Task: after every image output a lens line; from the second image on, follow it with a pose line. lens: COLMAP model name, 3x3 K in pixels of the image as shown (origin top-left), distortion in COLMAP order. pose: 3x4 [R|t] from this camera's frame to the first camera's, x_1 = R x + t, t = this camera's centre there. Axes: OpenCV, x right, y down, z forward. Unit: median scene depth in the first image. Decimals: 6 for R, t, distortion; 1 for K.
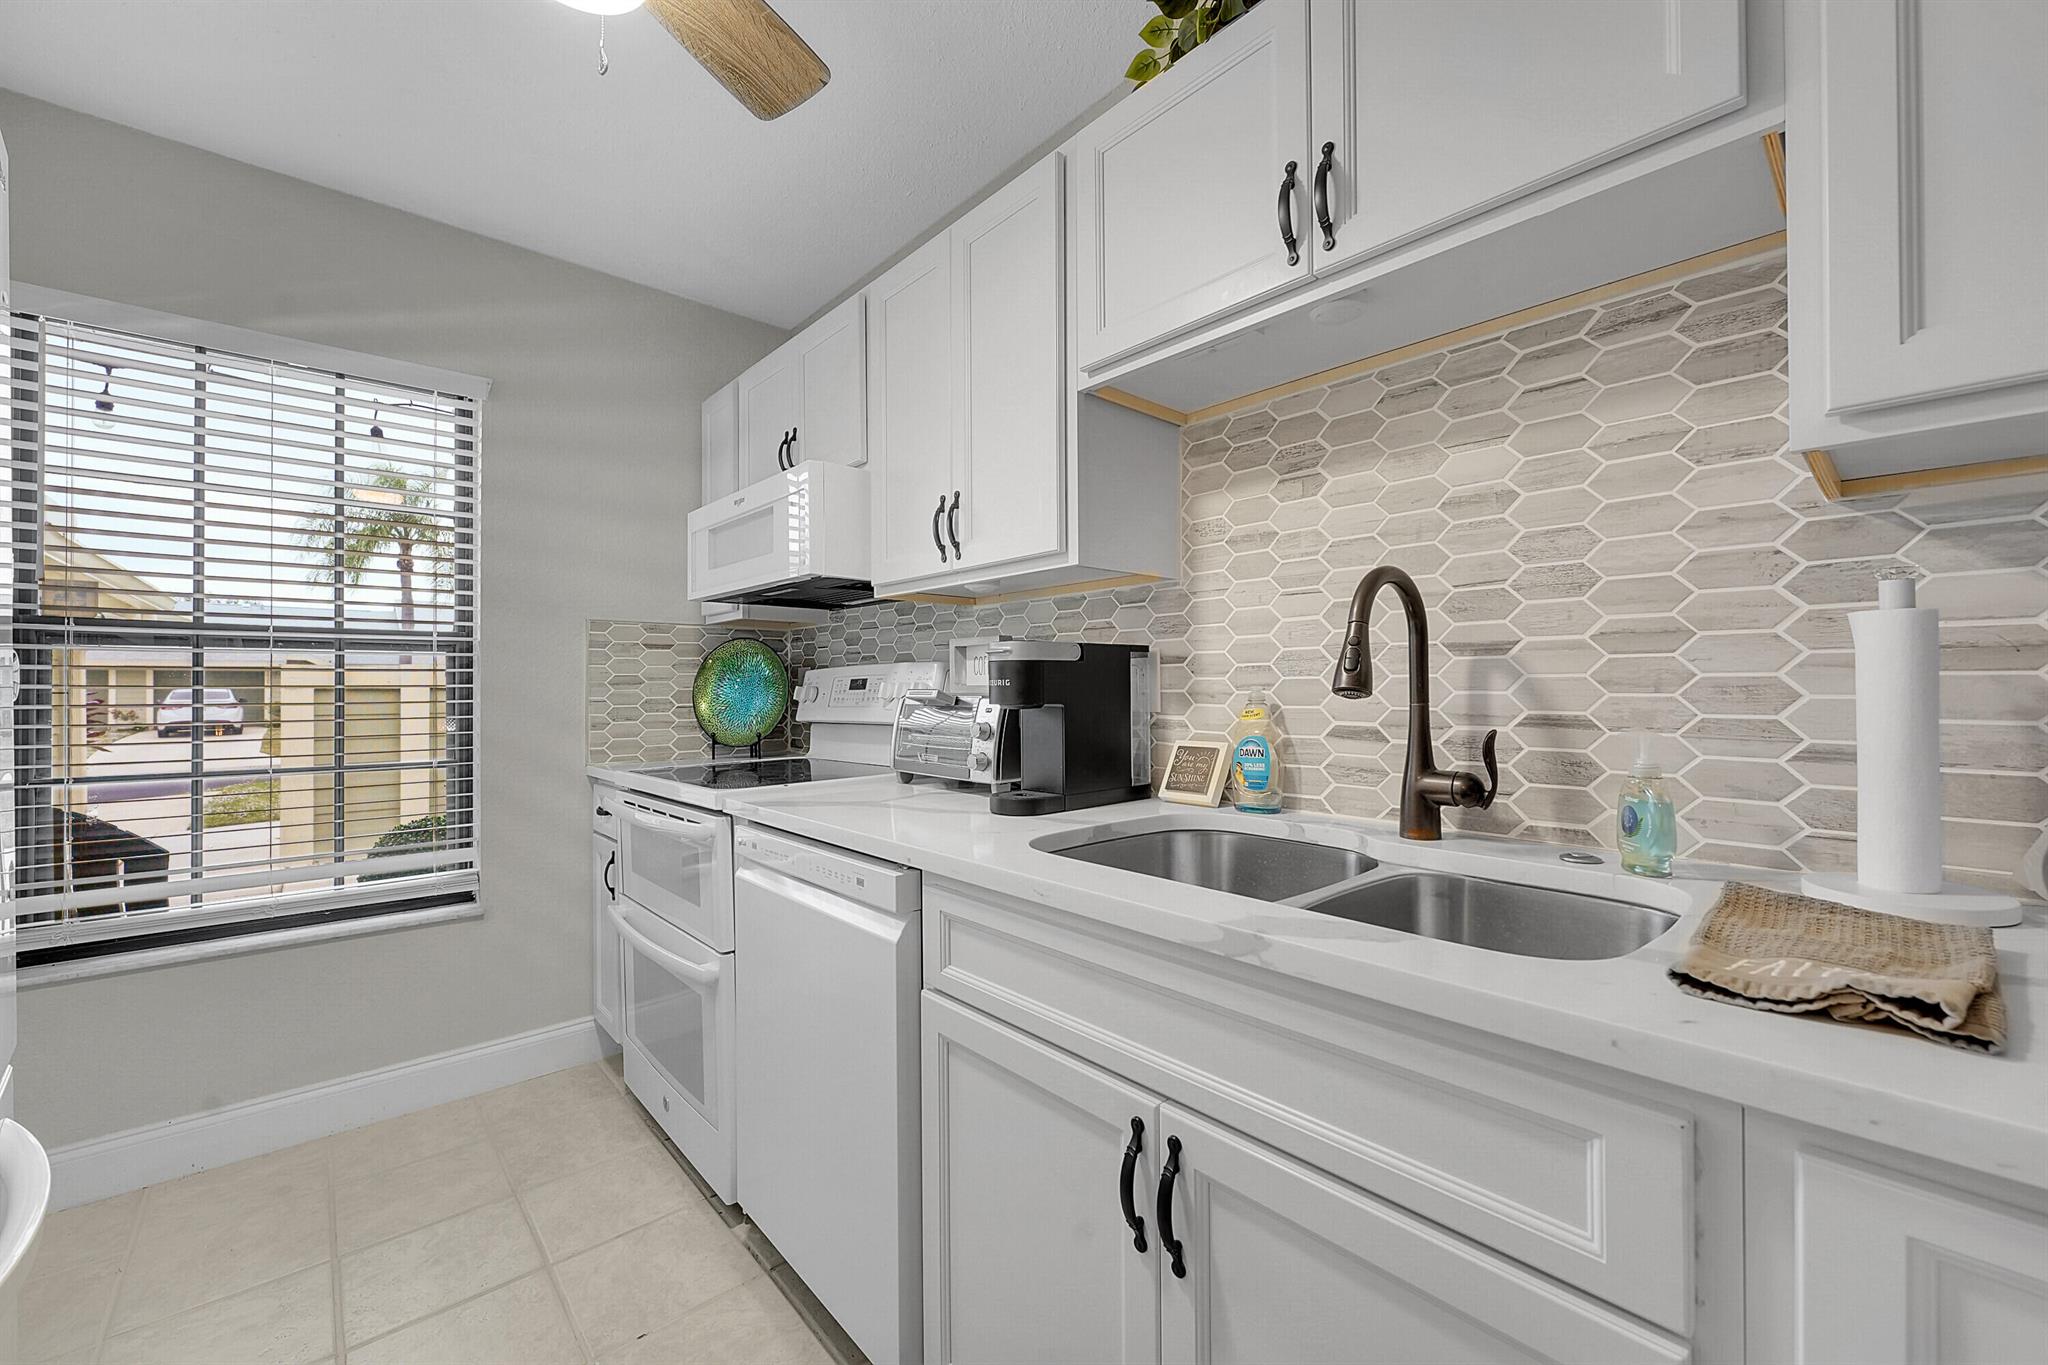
lens RADIAL K [[806.5, 0, 1028.3], [0, 806.5, 683.2], [0, 0, 1]] dist [-0.006193, 0.000108]
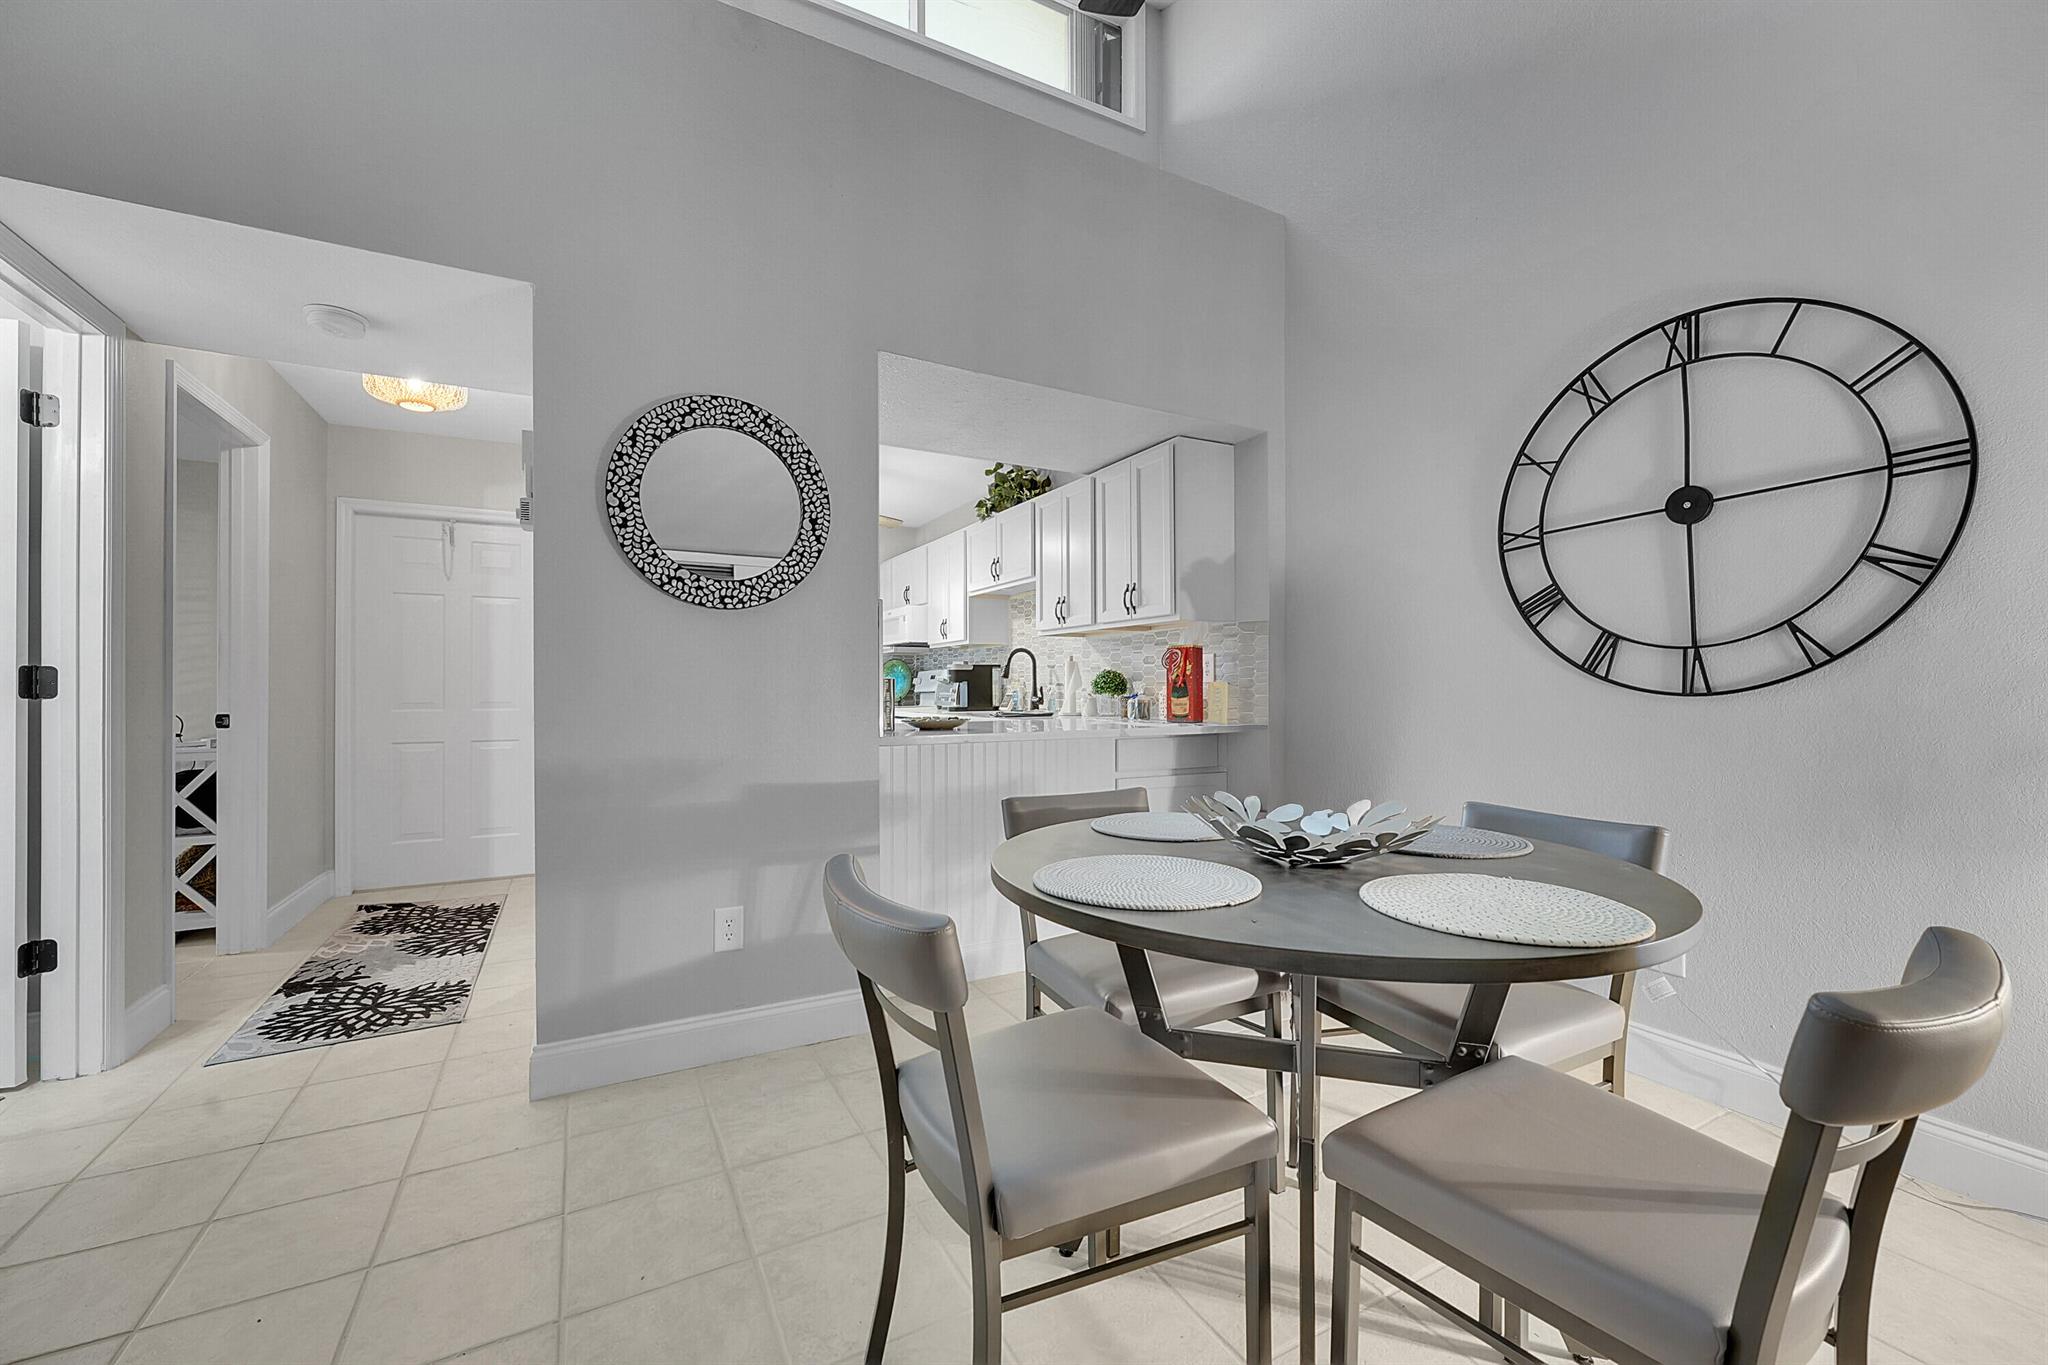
lens RADIAL K [[806.5, 0, 1023.2], [0, 806.5, 683.4], [0, 0, 1]] dist [-0.006193, 0.000108]
pose [[0.970662, -0.001113, -0.240447, 1.282169], [0.001783, 0.999995, 0.002572, 0.026465], [0.240443, -0.002925, 0.970659, -2.715458]]
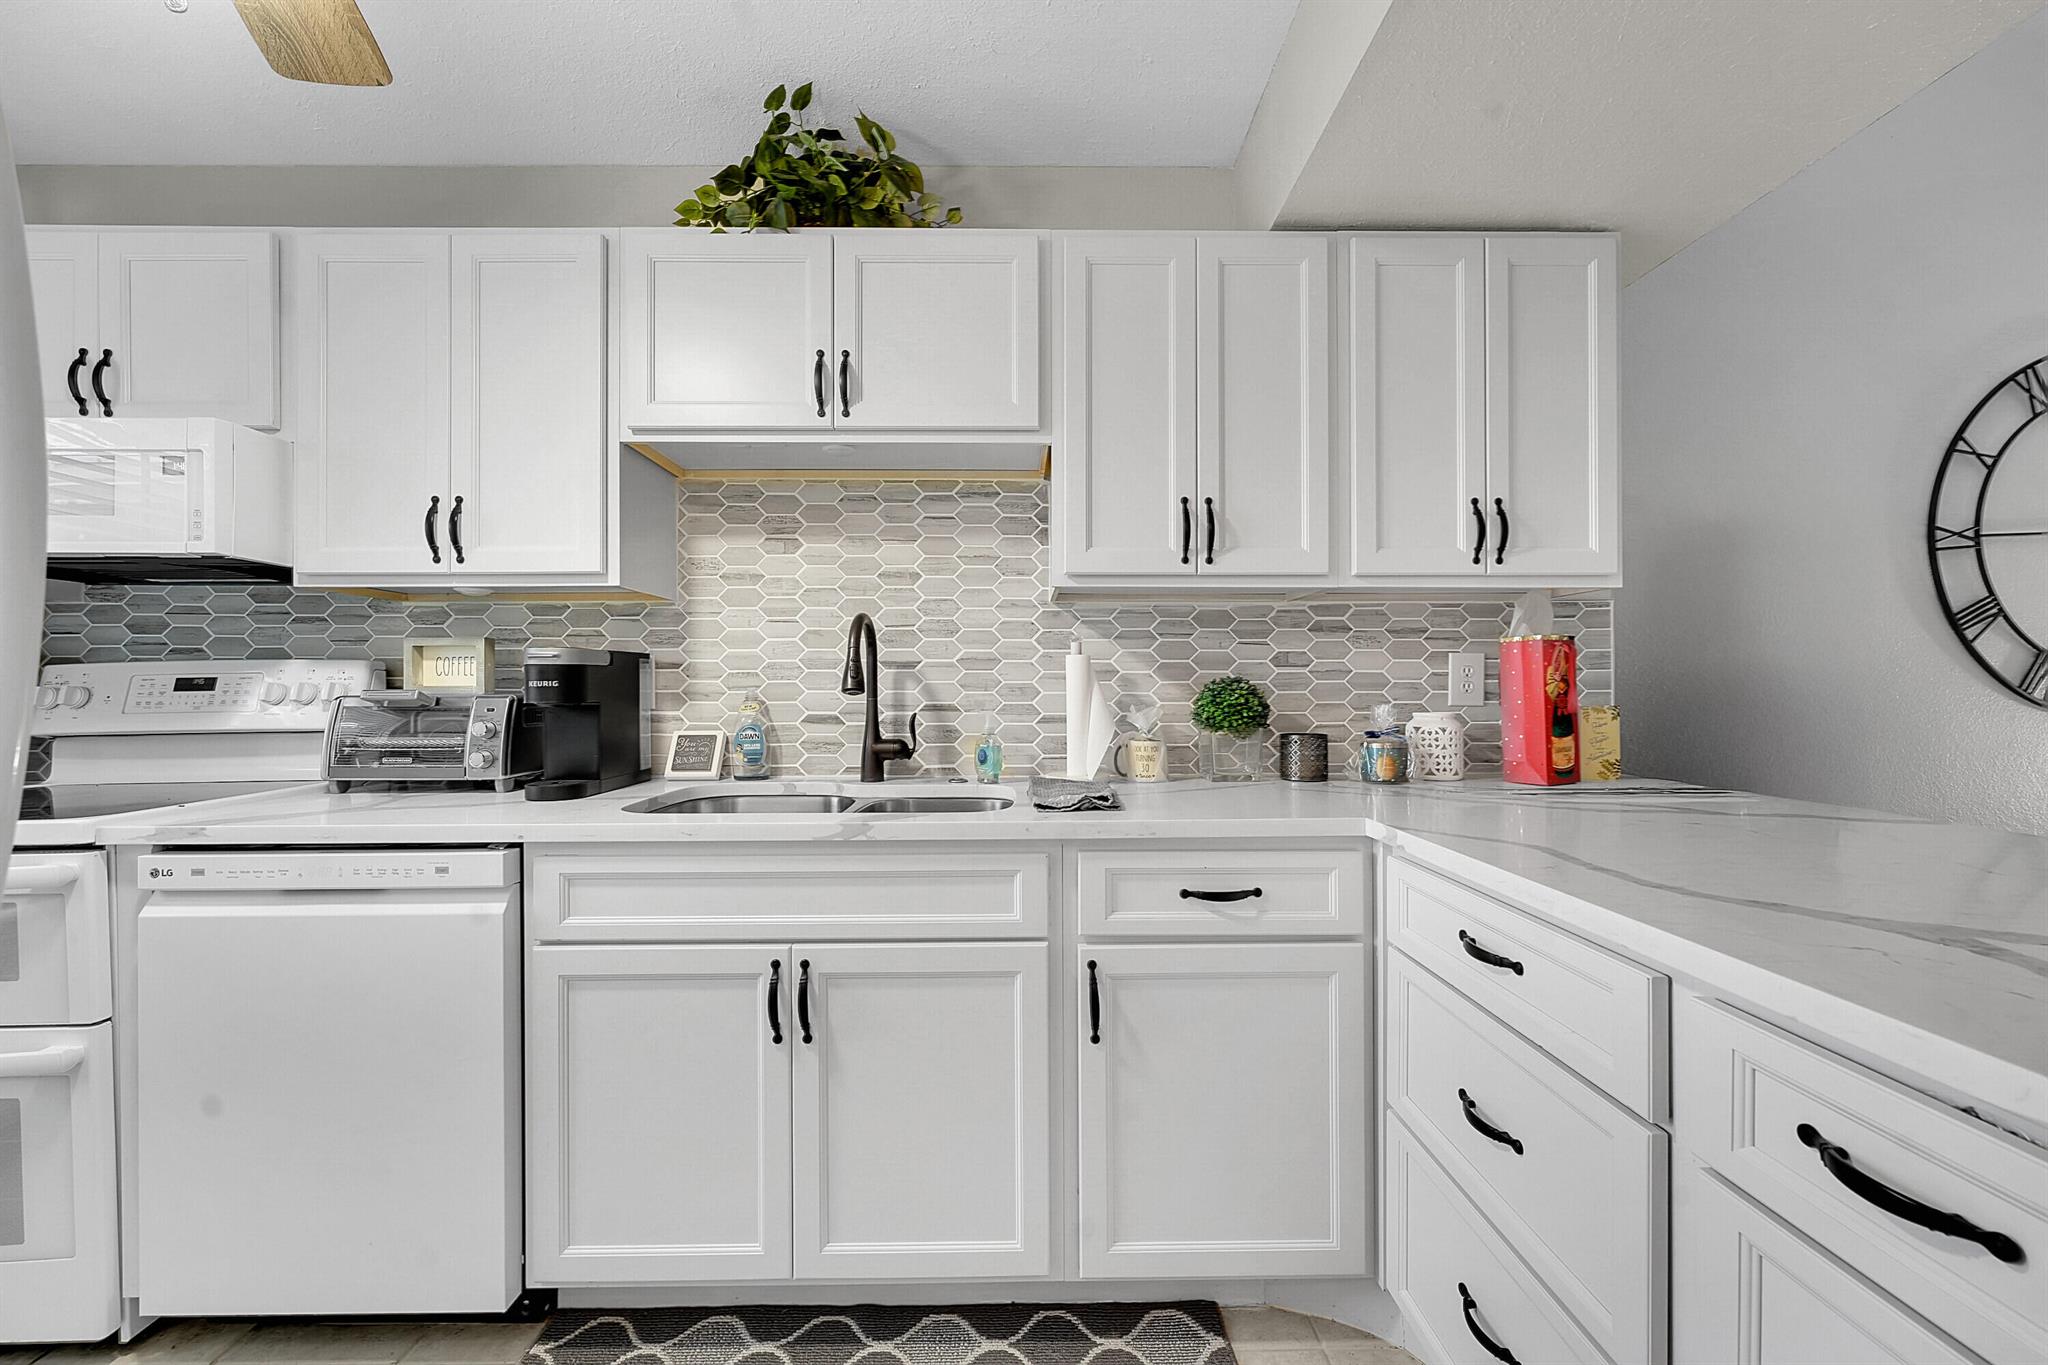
lens RADIAL K [[805.2, 0, 1026.5], [0, 805.2, 682.7], [0, 0, 1]] dist [0.000499, 0.000251]
pose [[0.658822, 0.006260, 0.752273, -0.475540], [-0.004028, 0.999980, -0.004794, 0.000281], [-0.752288, 0.000129, 0.658834, -0.268004]]
